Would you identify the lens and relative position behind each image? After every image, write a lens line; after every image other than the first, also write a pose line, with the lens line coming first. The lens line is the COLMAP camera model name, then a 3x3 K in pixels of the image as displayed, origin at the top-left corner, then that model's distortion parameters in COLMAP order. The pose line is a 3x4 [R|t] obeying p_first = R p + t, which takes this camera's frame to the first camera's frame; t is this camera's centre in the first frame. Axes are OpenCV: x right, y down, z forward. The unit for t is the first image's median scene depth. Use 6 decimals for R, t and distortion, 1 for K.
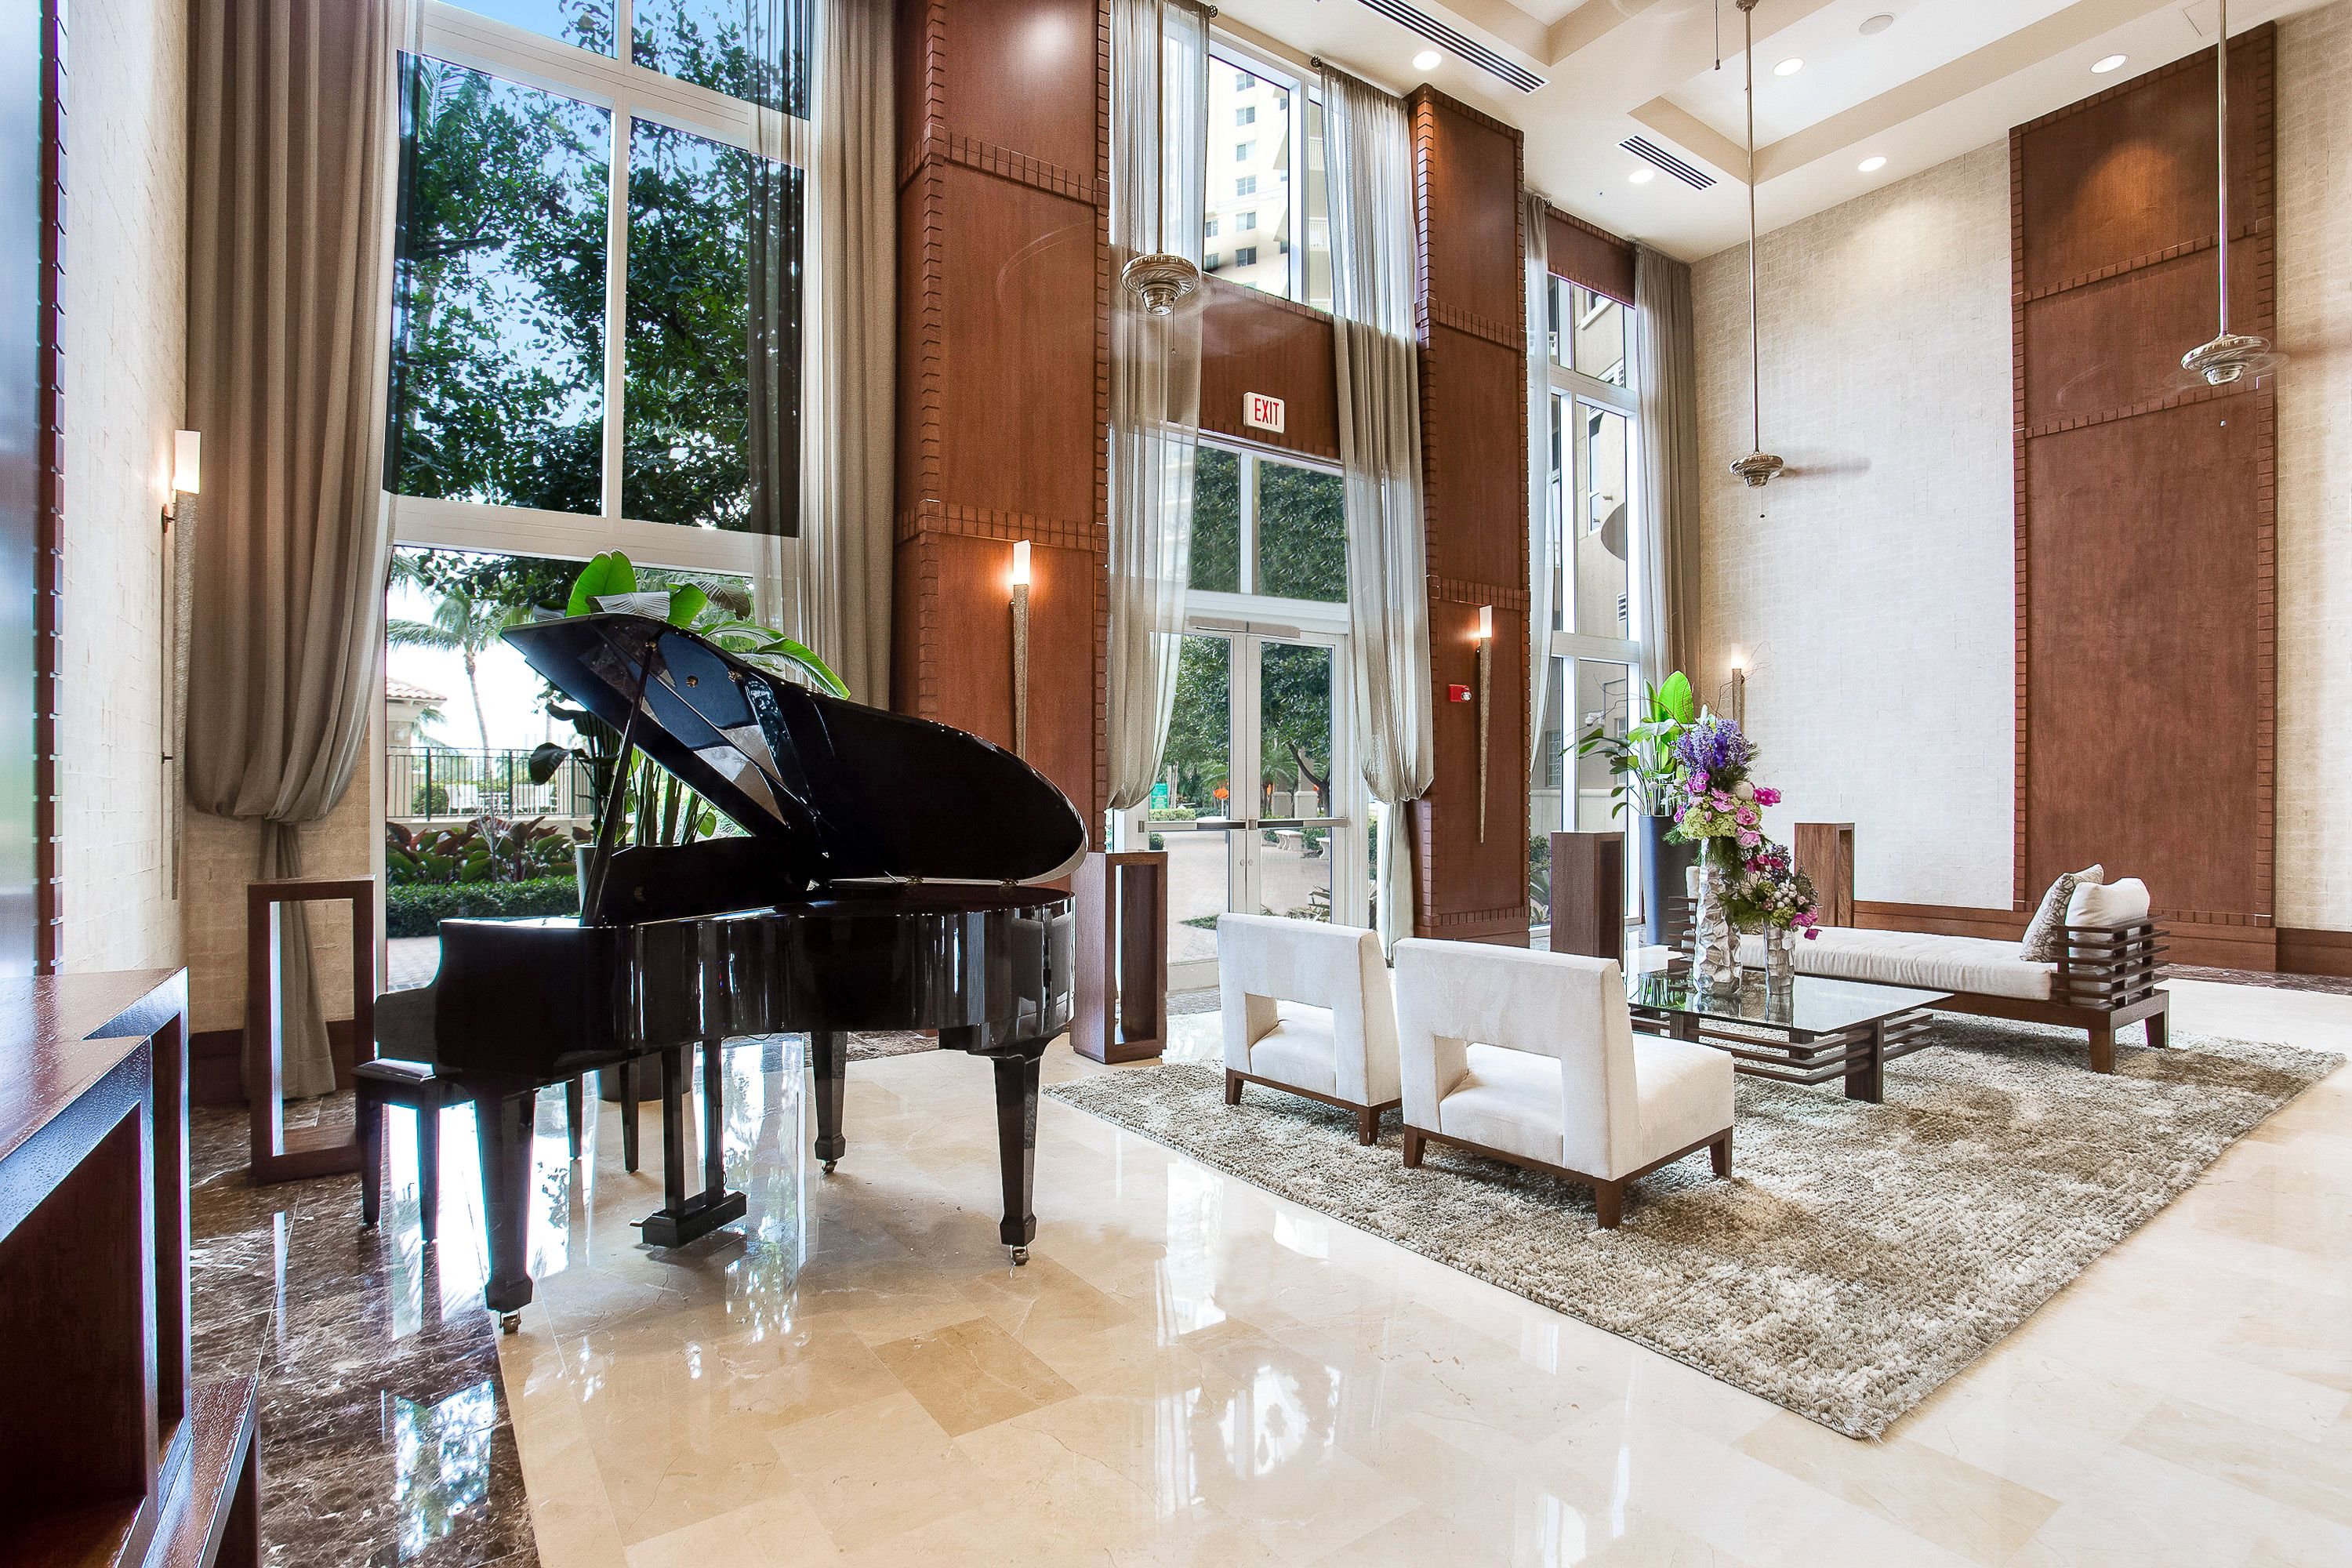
lens RADIAL K [[1116.7, 0, 1176.0], [0, 1116.7, 784.0], [0, 0, 1]] dist [0.000003, -0.000056]
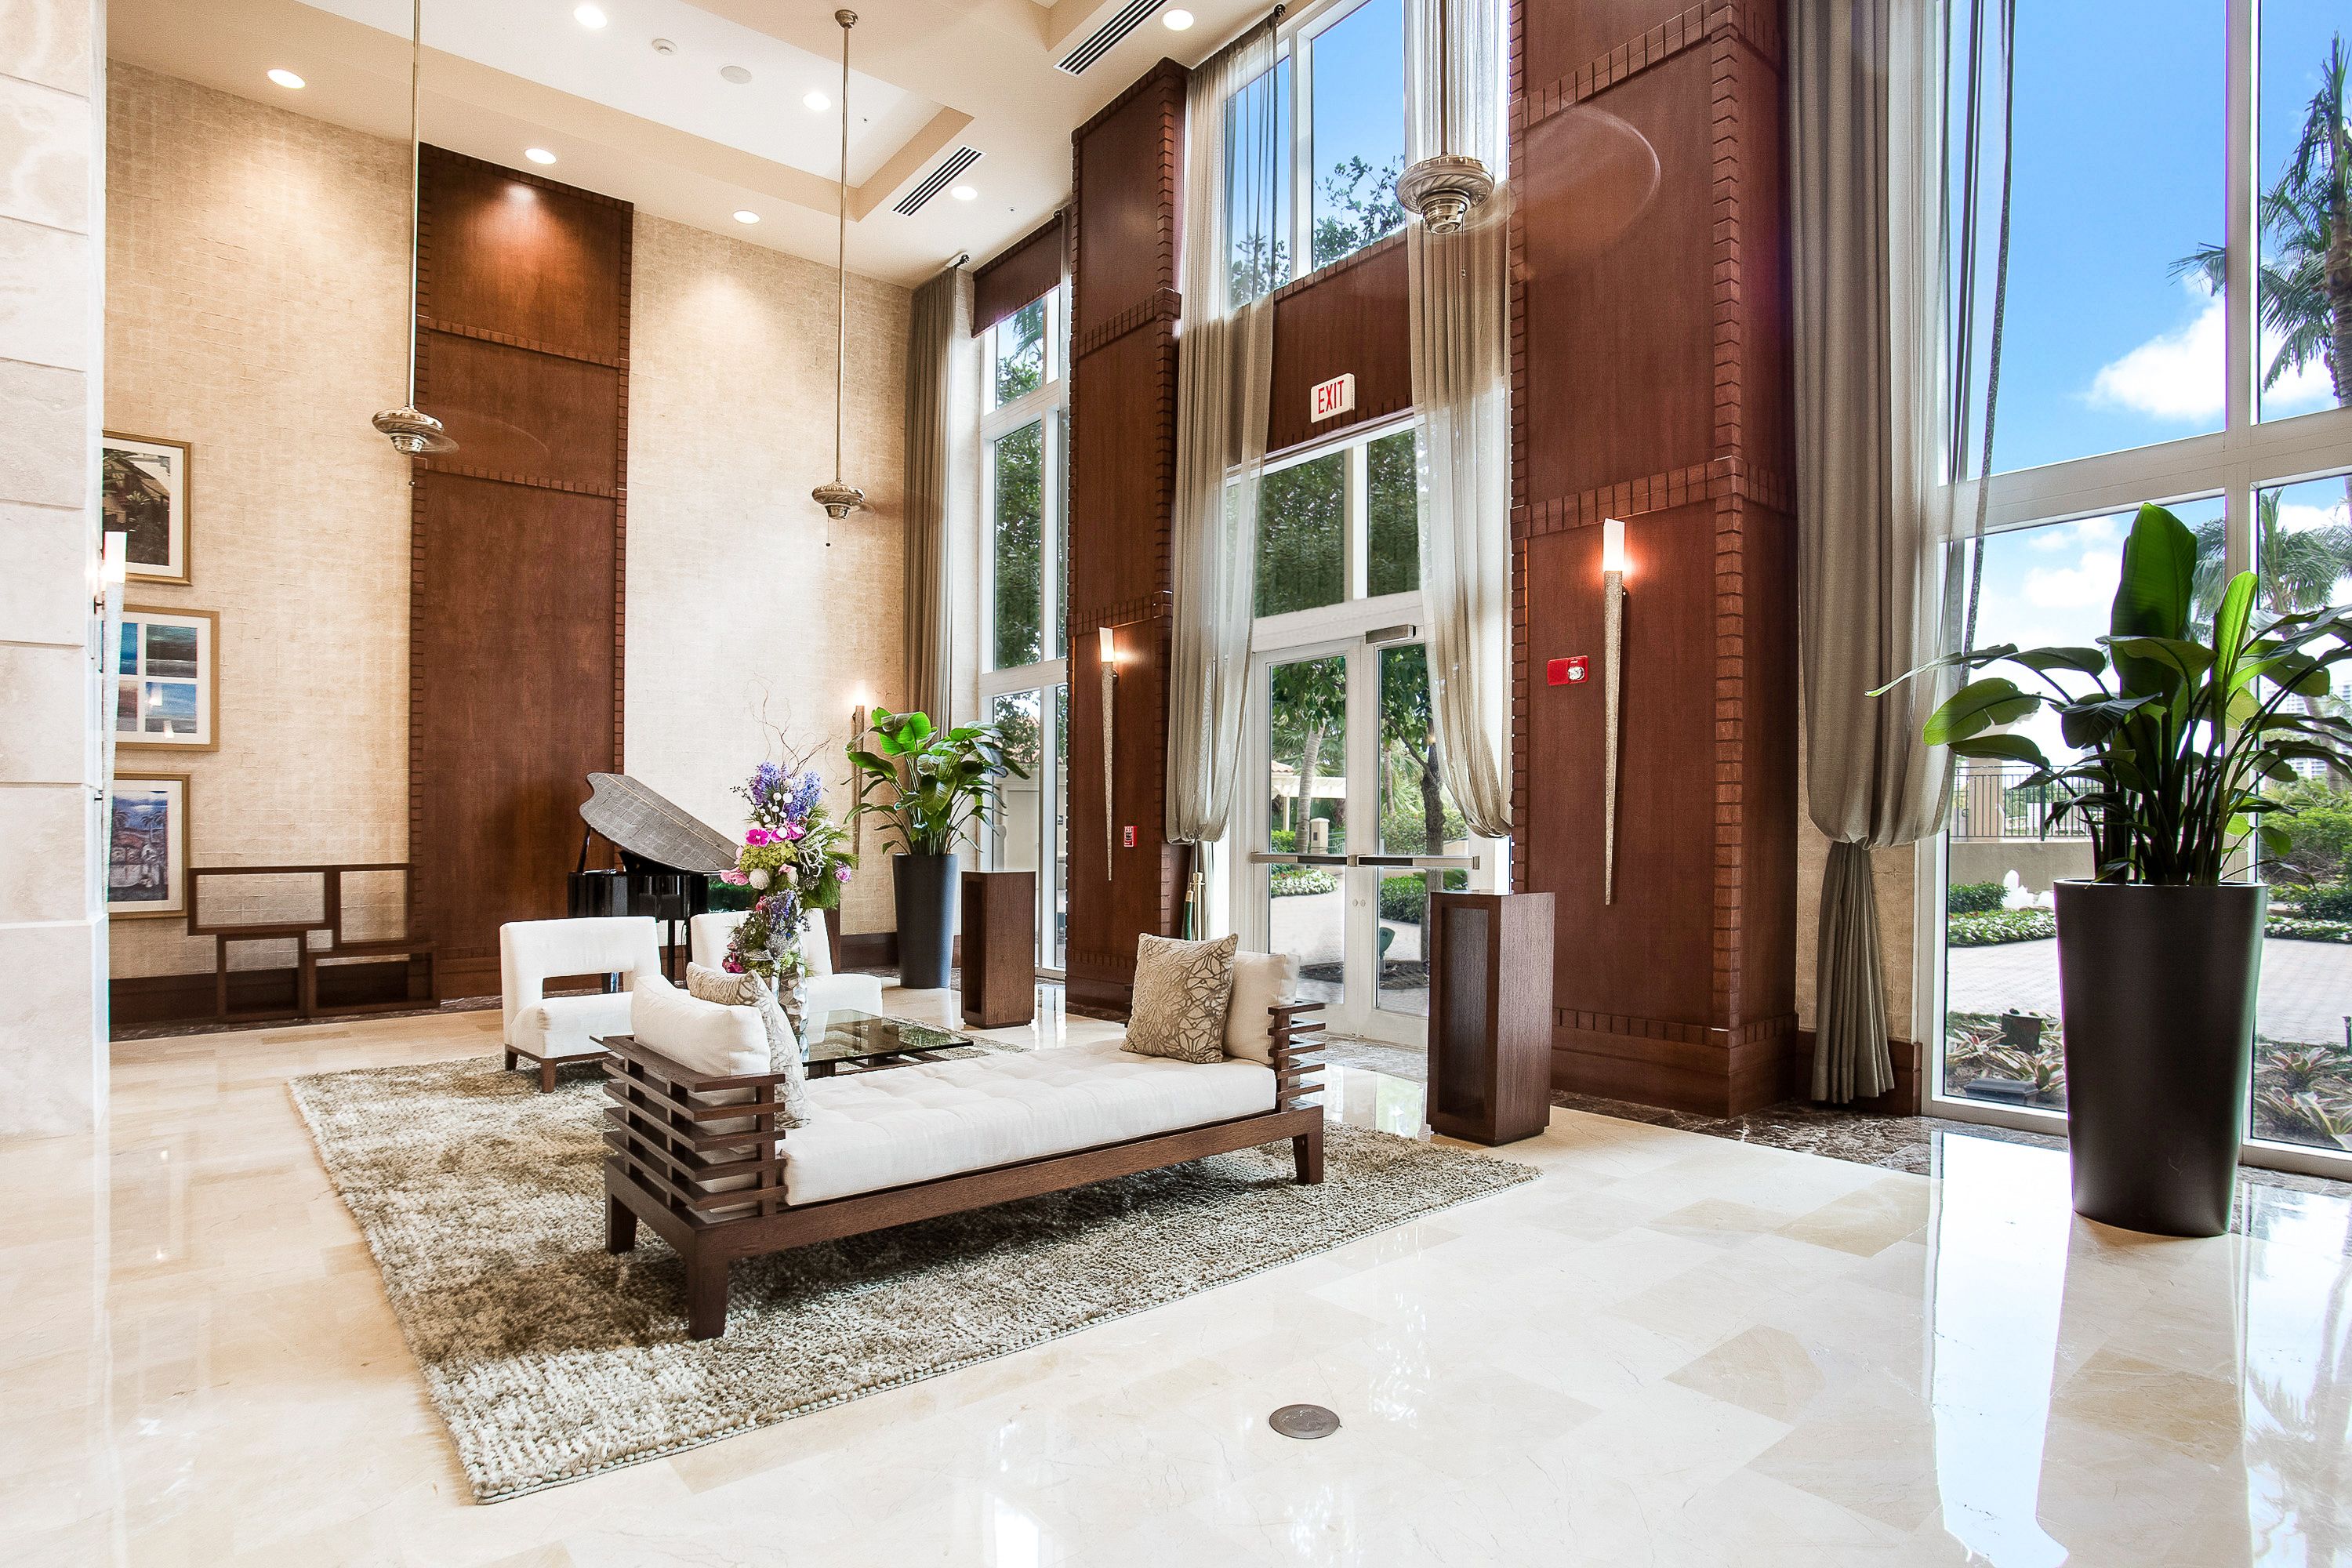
lens RADIAL K [[1246.8, 0, 1176.0], [0, 1246.8, 784.0], [0, 0, 1]] dist [0.000502, 0.000039]
pose [[0.053326, -0.014347, -0.998474, 1.045615], [0.008612, 0.999866, -0.013907, -0.007607], [0.998540, -0.007858, 0.053443, 0.796186]]
